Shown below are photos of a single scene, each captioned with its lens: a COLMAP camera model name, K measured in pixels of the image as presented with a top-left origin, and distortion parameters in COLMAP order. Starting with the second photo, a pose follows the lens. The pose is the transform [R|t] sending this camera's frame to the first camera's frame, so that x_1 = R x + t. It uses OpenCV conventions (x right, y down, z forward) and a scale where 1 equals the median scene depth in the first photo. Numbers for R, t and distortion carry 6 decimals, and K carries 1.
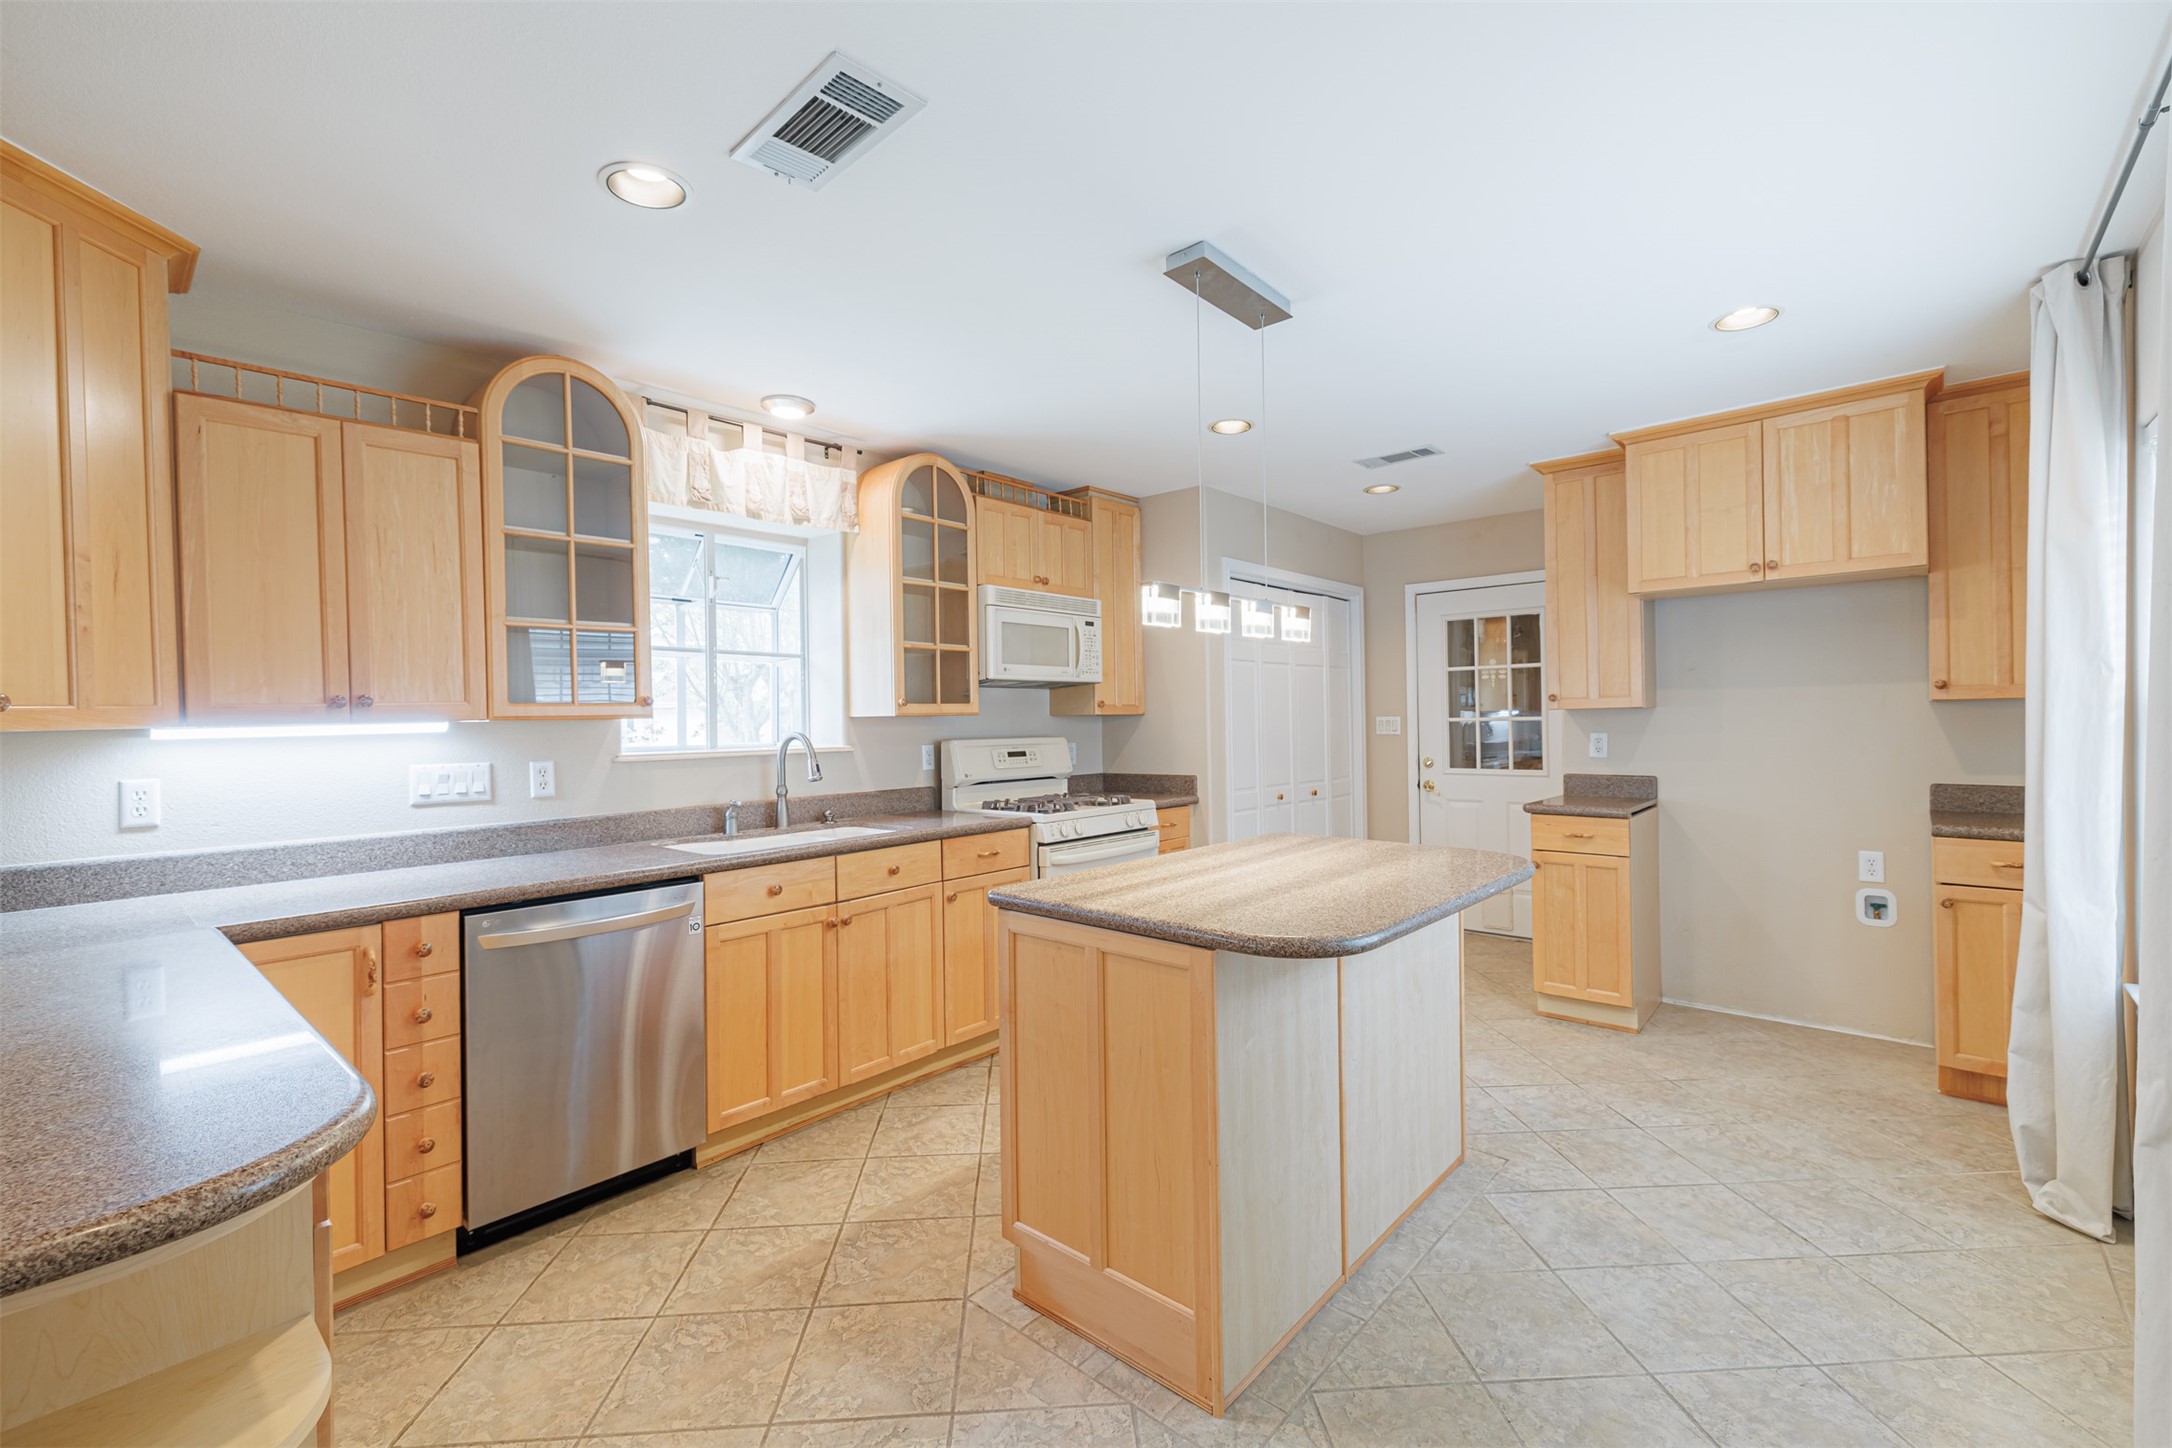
lens RADIAL K [[915.0, 0, 1082.7], [0, 915.0, 717.6], [0, 0, 1]] dist [0.000776, -0.000243]
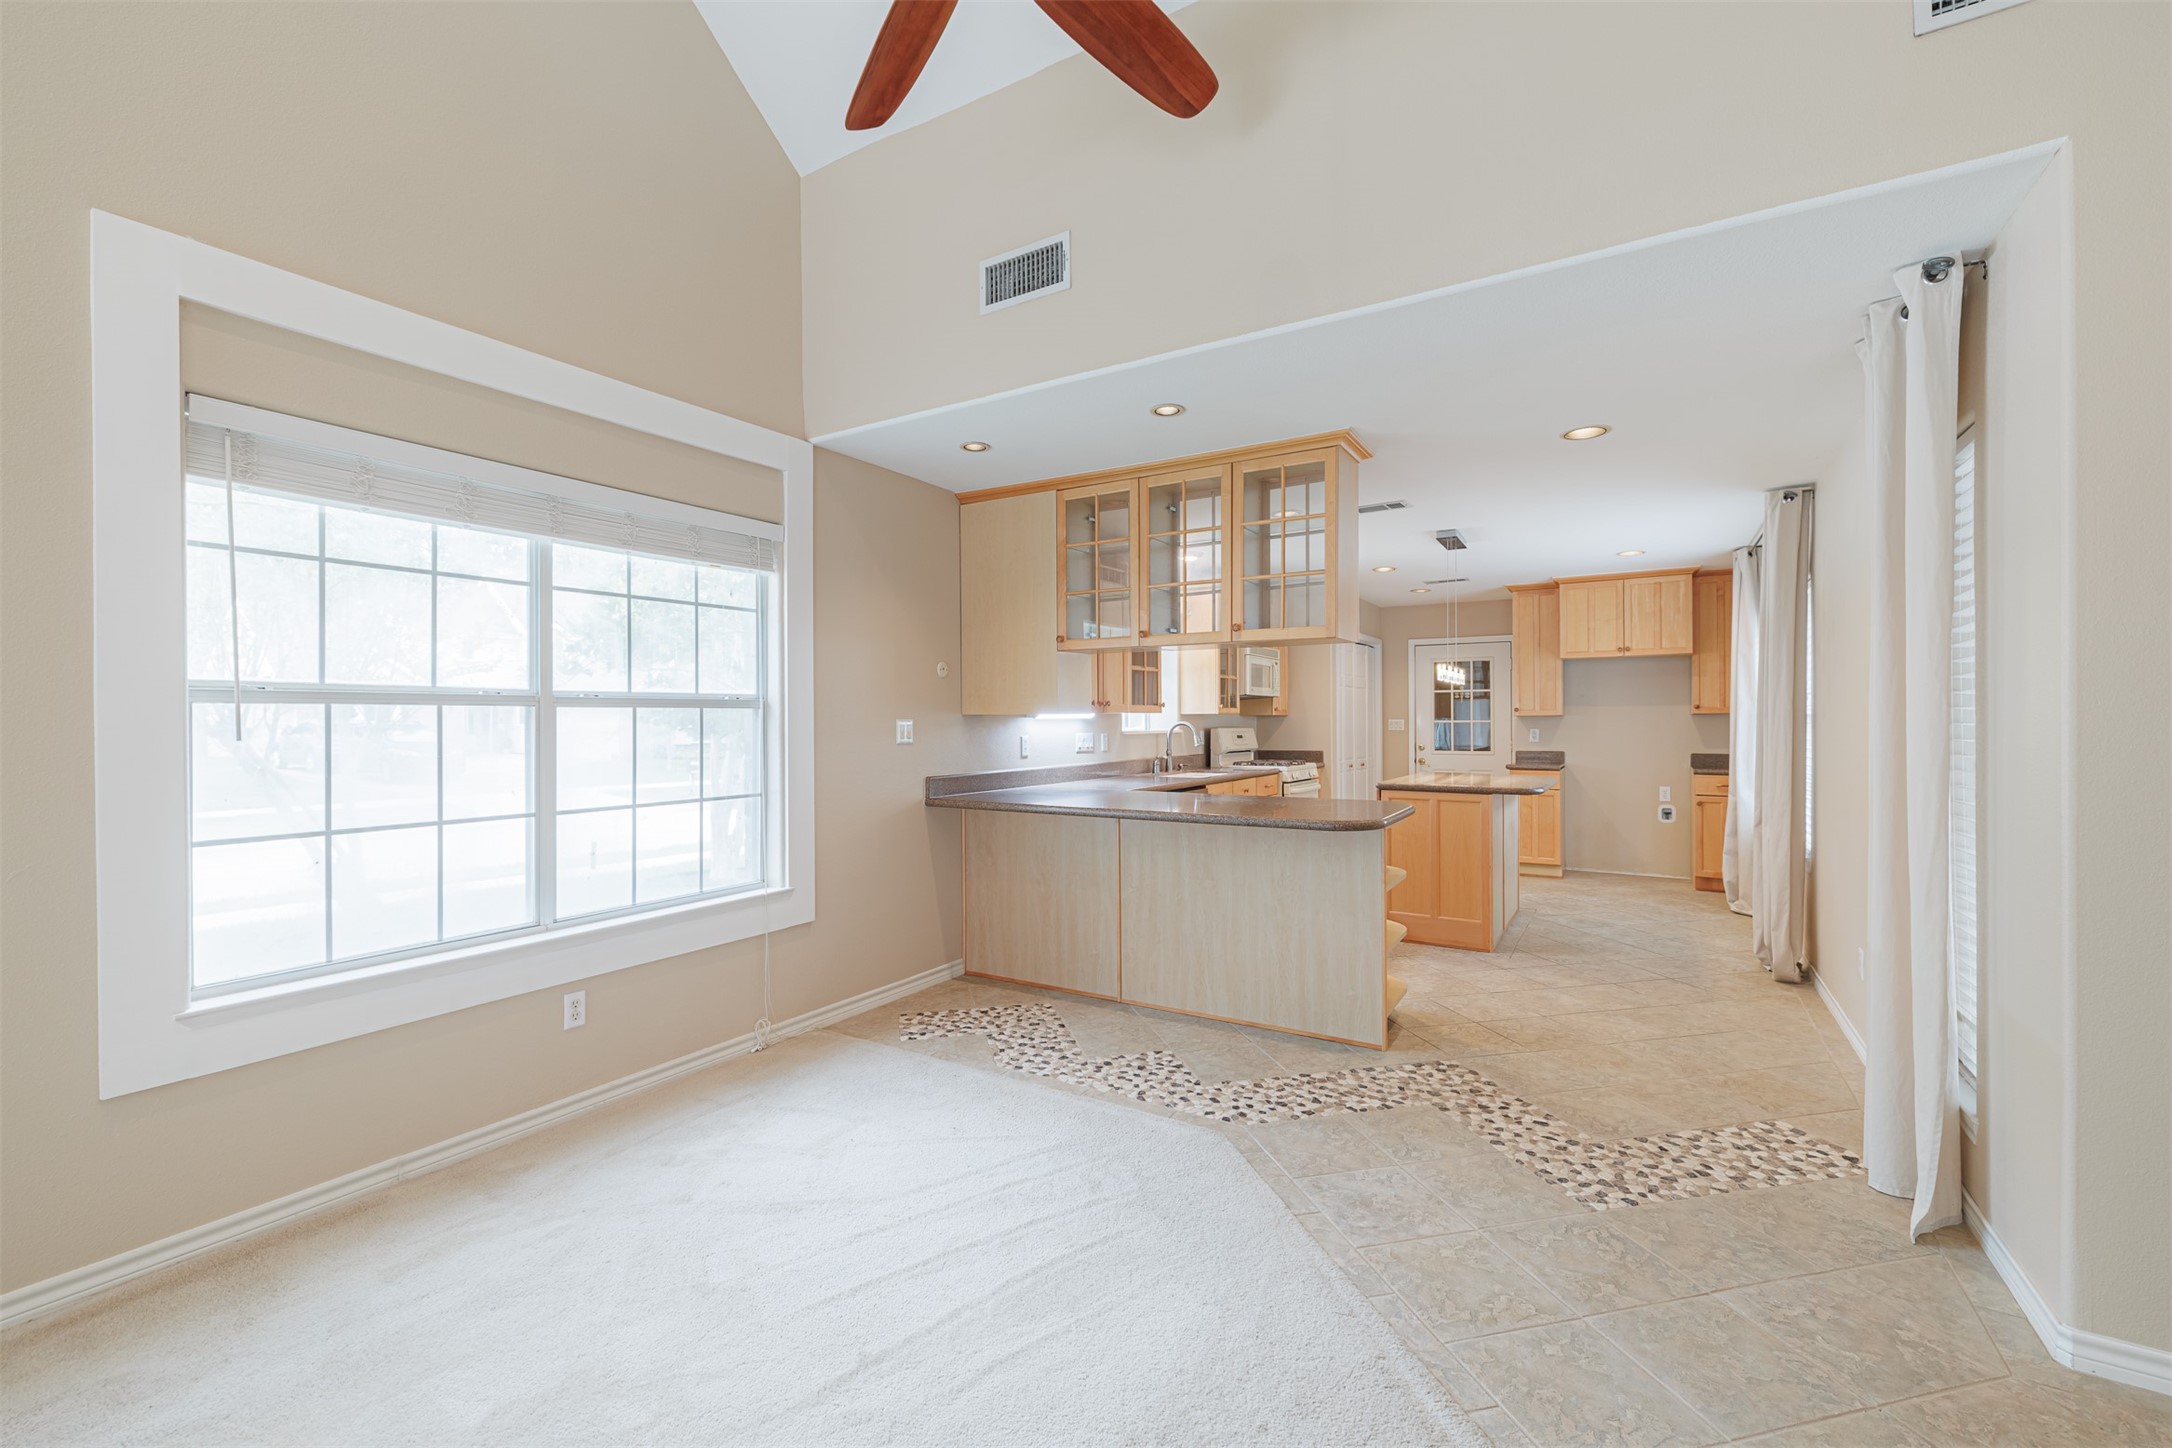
lens RADIAL K [[904.3, 0, 1083.0], [0, 904.3, 717.8], [0, 0, 1]] dist [0.004117, 0.000038]
pose [[0.983940, 0.013913, 0.177956, -0.849196], [-0.013210, 0.999900, -0.005135, 0.019853], [-0.178010, 0.002702, 0.984025, -0.828815]]
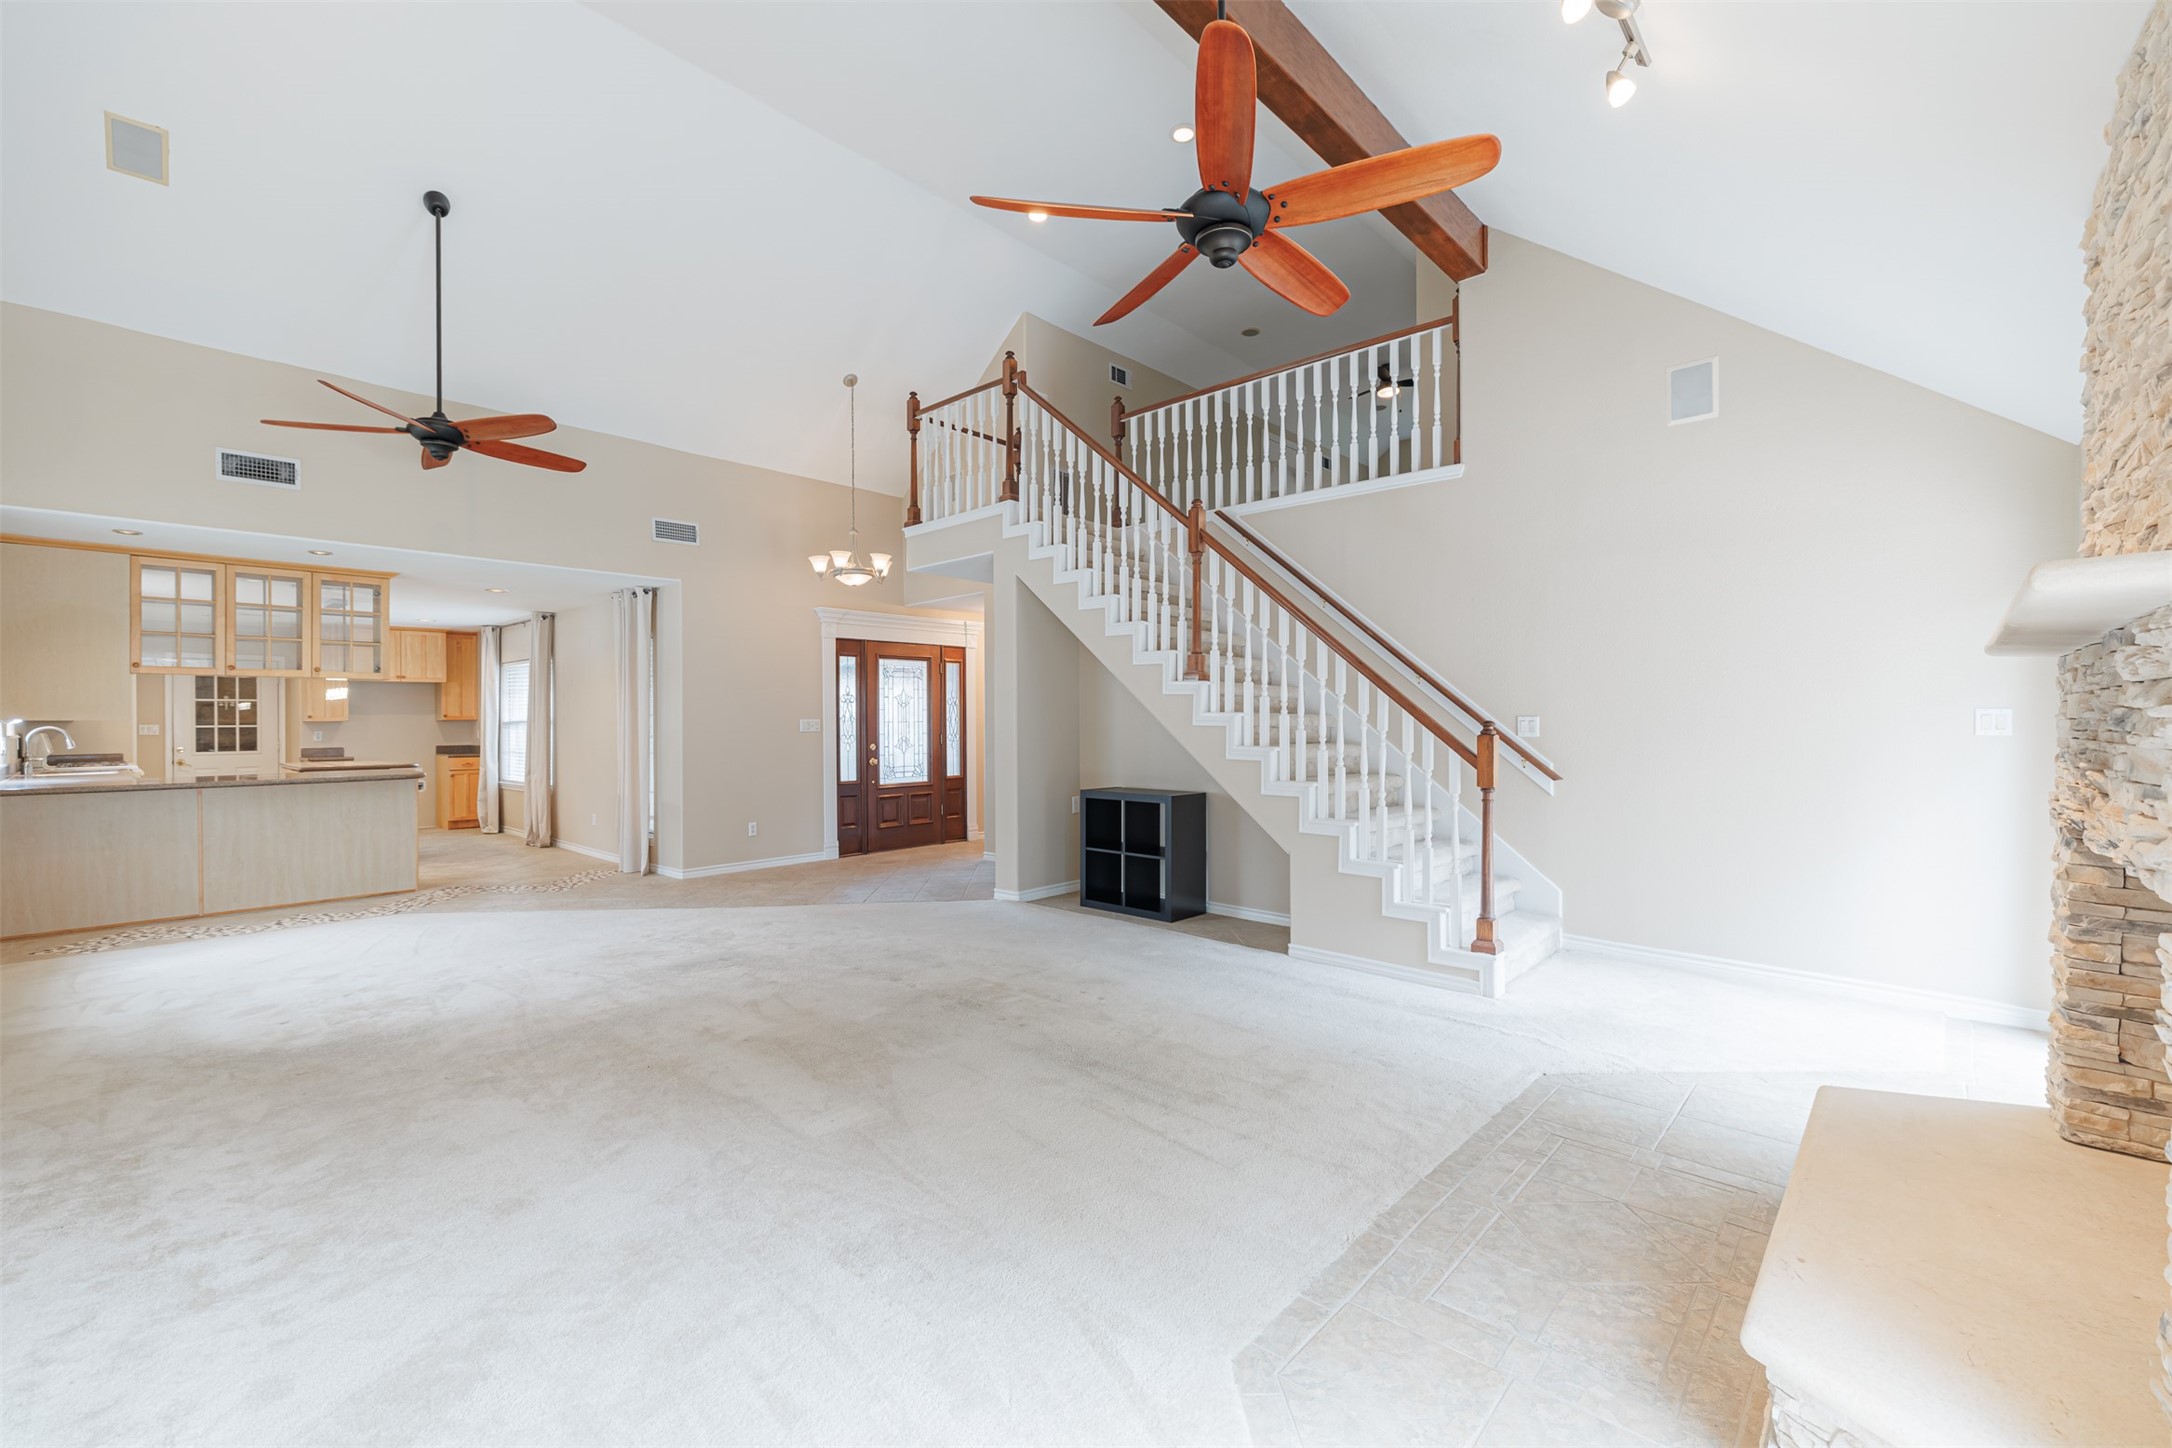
lens RADIAL K [[896.0, 0, 1084.4], [0, 896.0, 720.0], [0, 0, 1]] dist [0.007295, -0.000136]
pose [[0.007072, 0.015406, 0.999856, -2.389691], [0.004547, 0.999870, -0.015438, 0.044336], [-0.999965, 0.004656, 0.007001, -1.407330]]
